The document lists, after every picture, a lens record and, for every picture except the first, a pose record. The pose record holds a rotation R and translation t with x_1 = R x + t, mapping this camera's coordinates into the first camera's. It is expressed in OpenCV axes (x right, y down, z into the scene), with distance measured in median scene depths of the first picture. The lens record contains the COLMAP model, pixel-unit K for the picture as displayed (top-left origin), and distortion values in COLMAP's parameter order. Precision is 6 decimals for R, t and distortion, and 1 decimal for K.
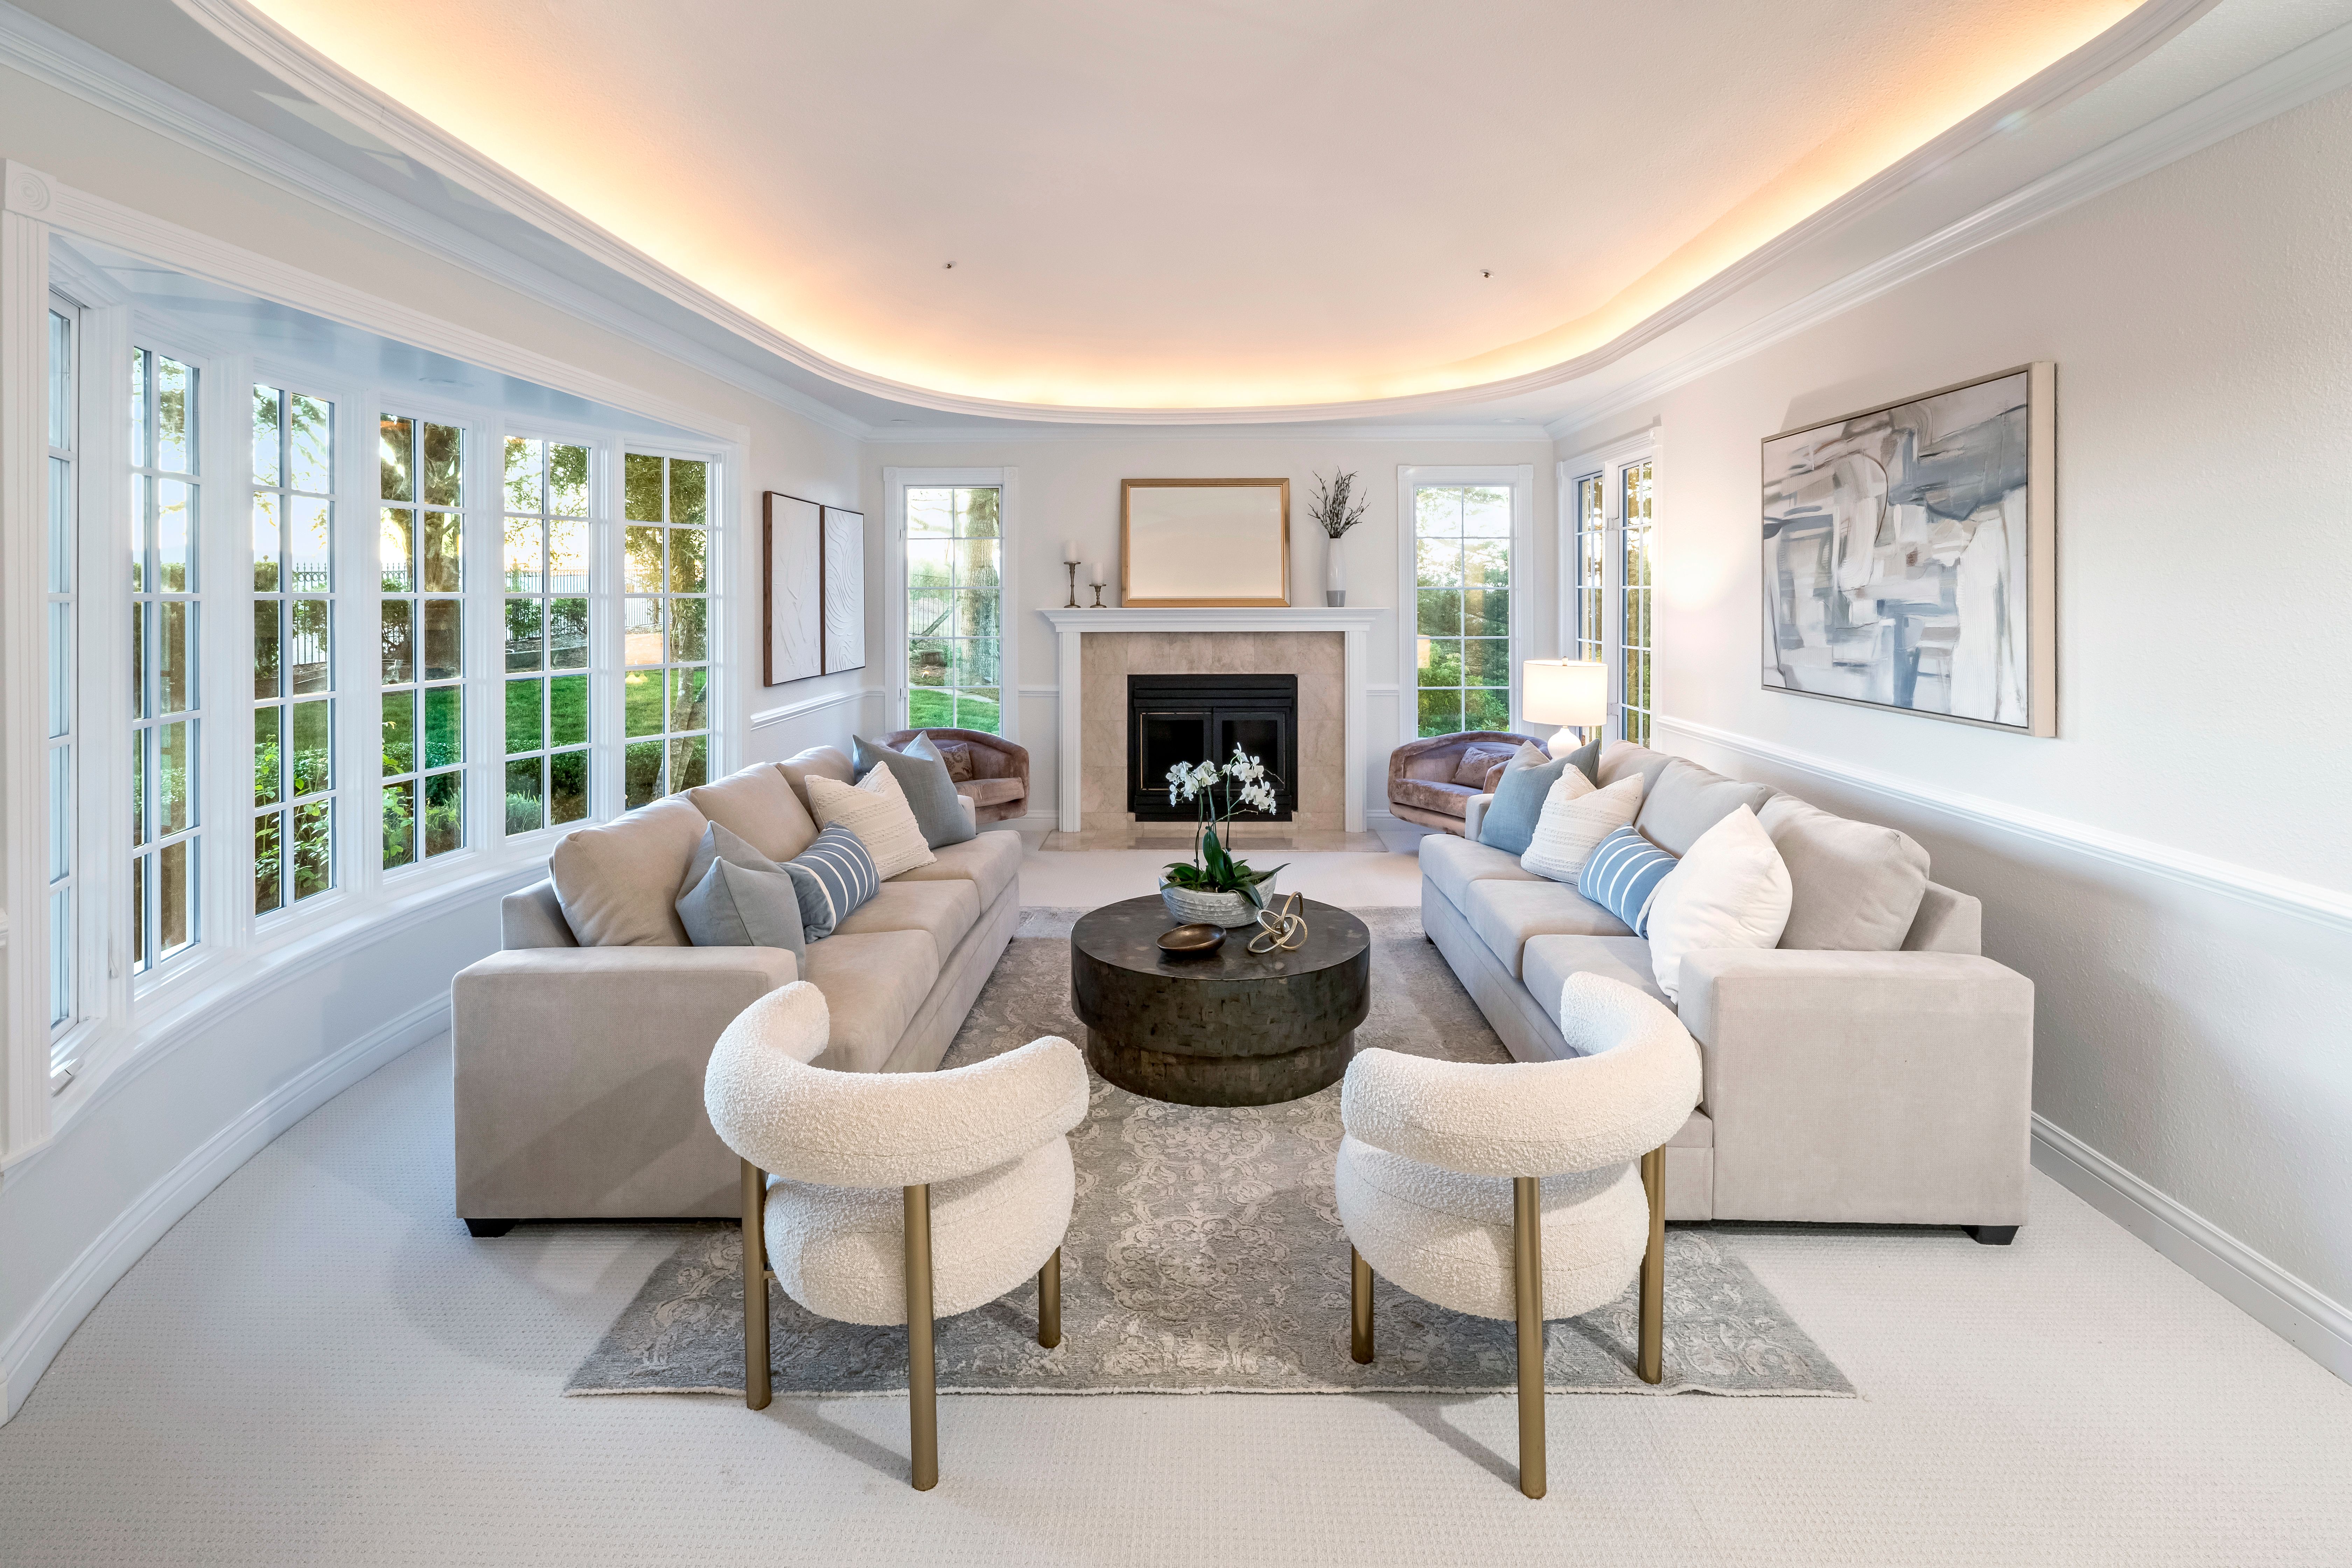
lens RADIAL K [[1146.2, 0, 1186.9], [0, 1146.2, 784.1], [0, 0, 1]] dist [-0.002044, -0.000331]
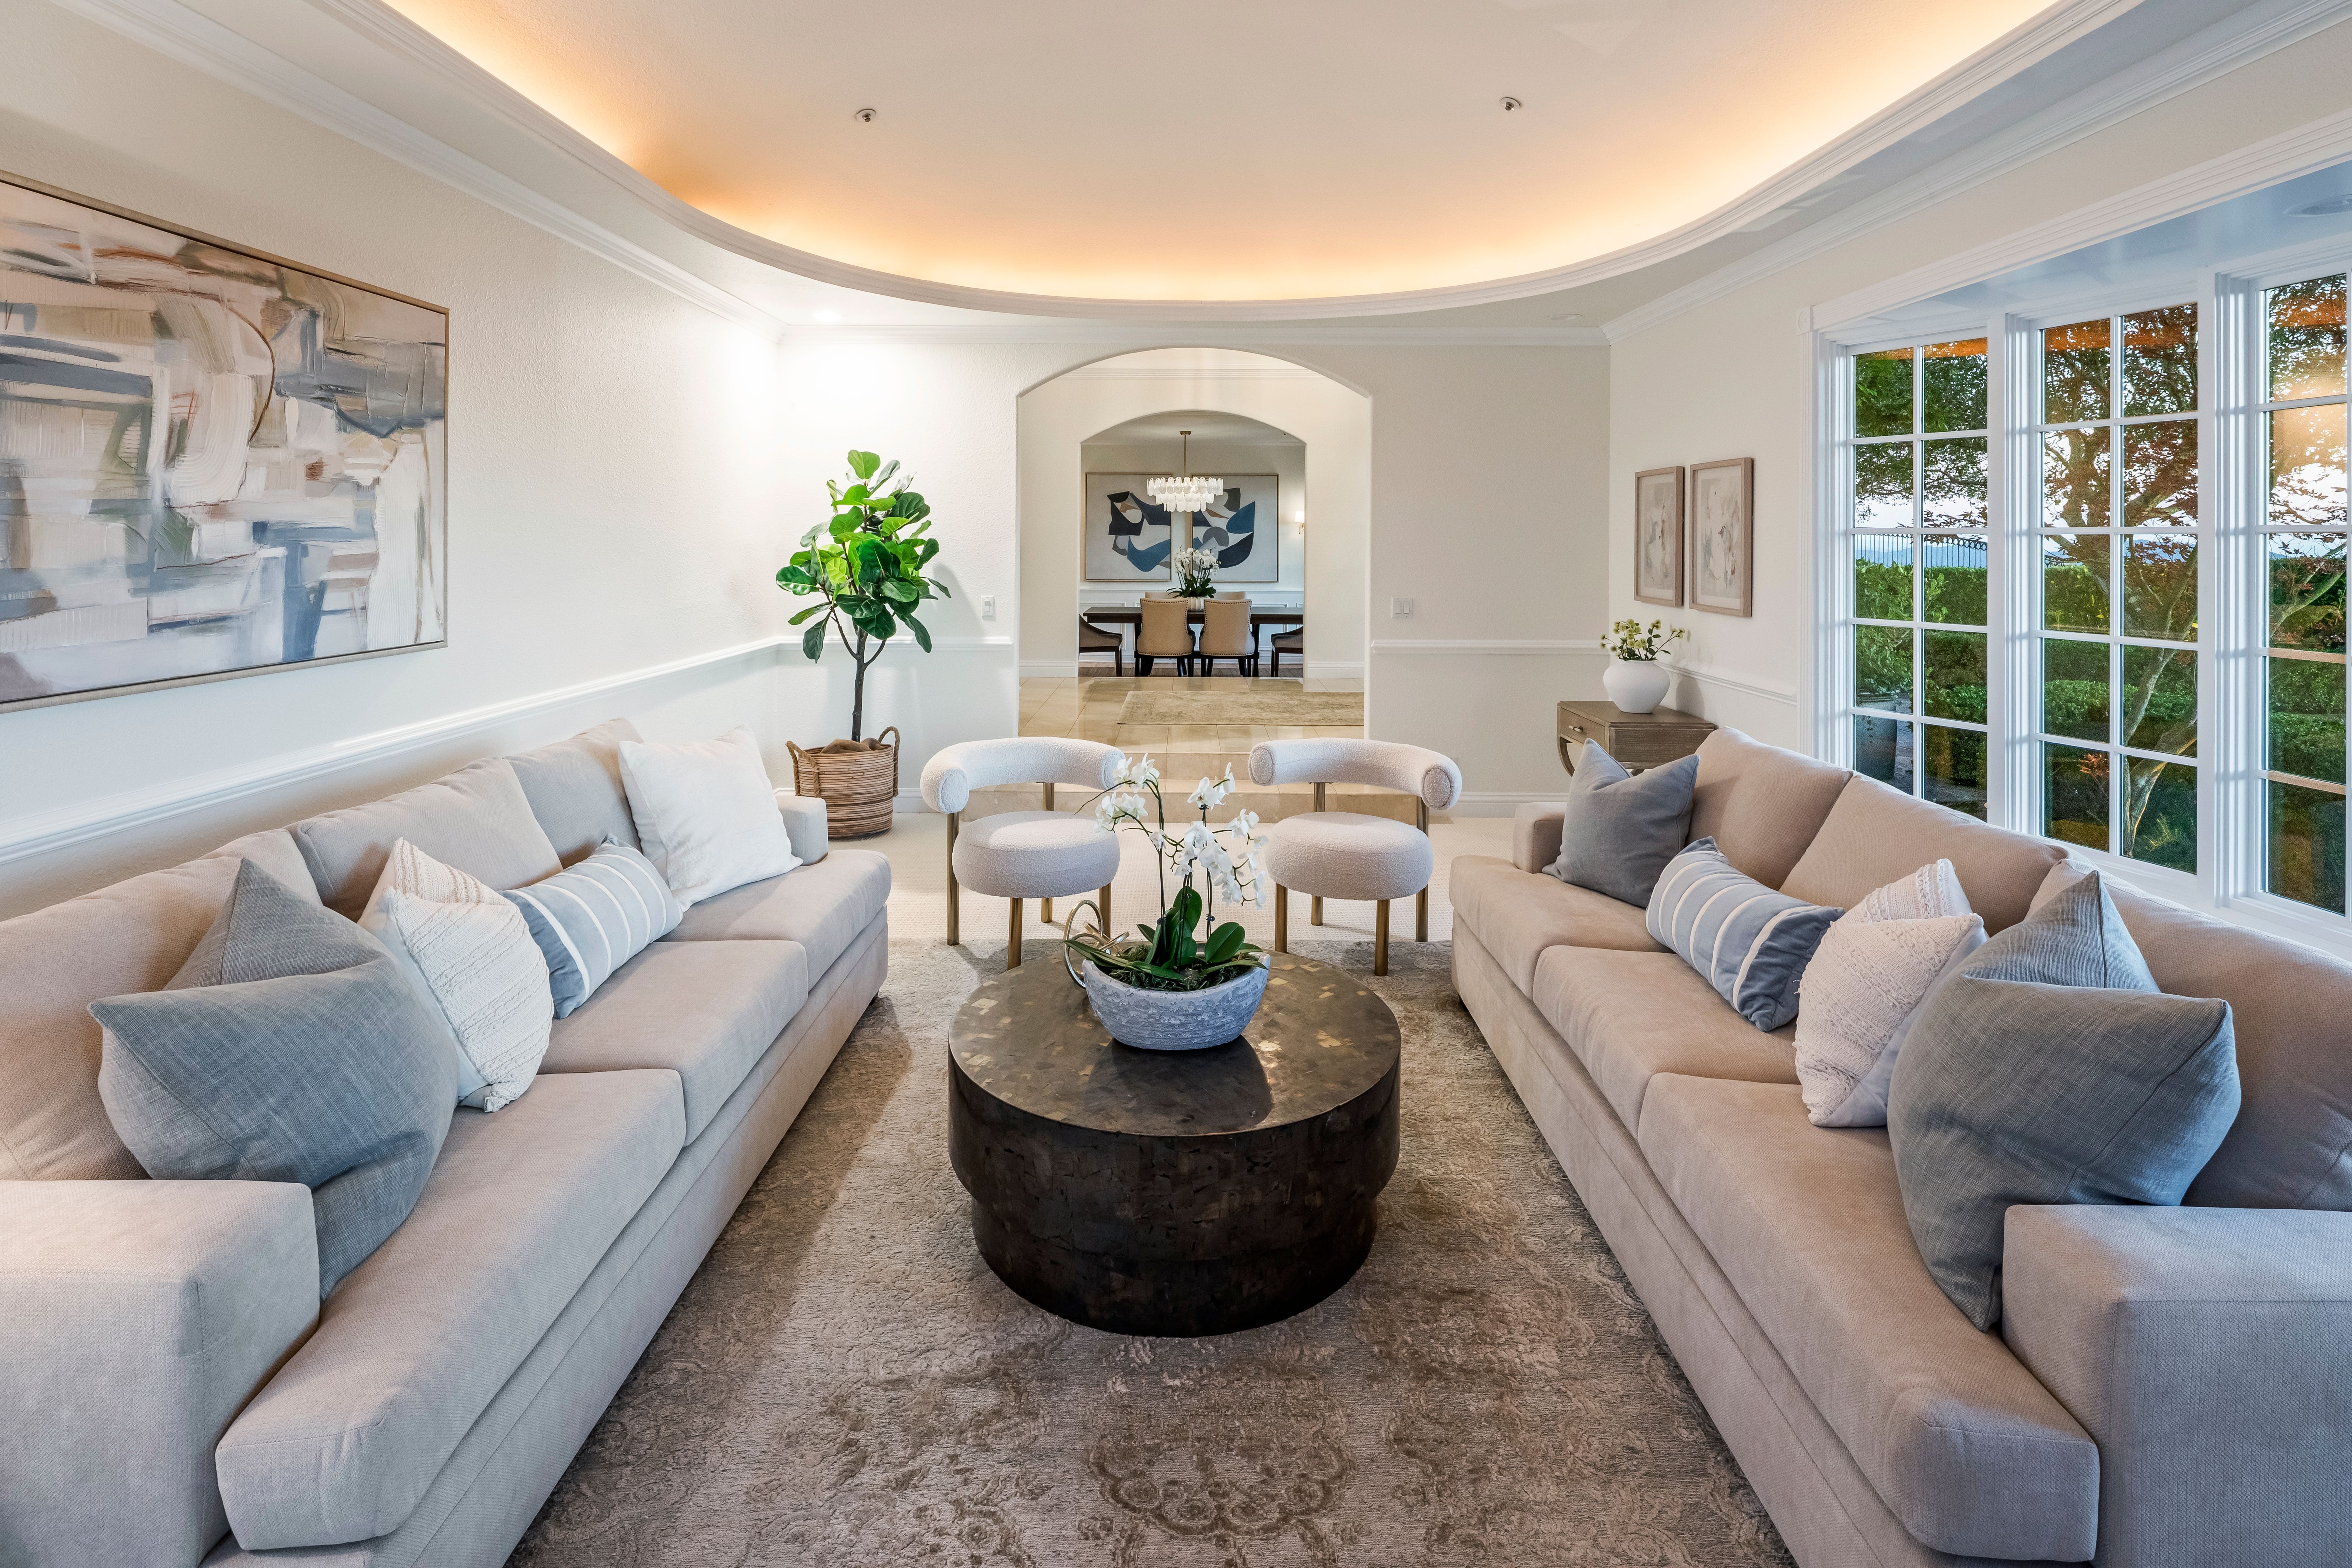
lens RADIAL K [[1146.2, 0, 1192.8], [0, 1146.2, 773.6], [0, 0, 1]] dist [-0.002044, -0.000331]
pose [[-0.999658, -0.015229, -0.021262, 0.027864], [-0.021853, 0.933009, 0.359189, -0.296200], [0.014367, 0.359530, -0.933023, 1.807694]]
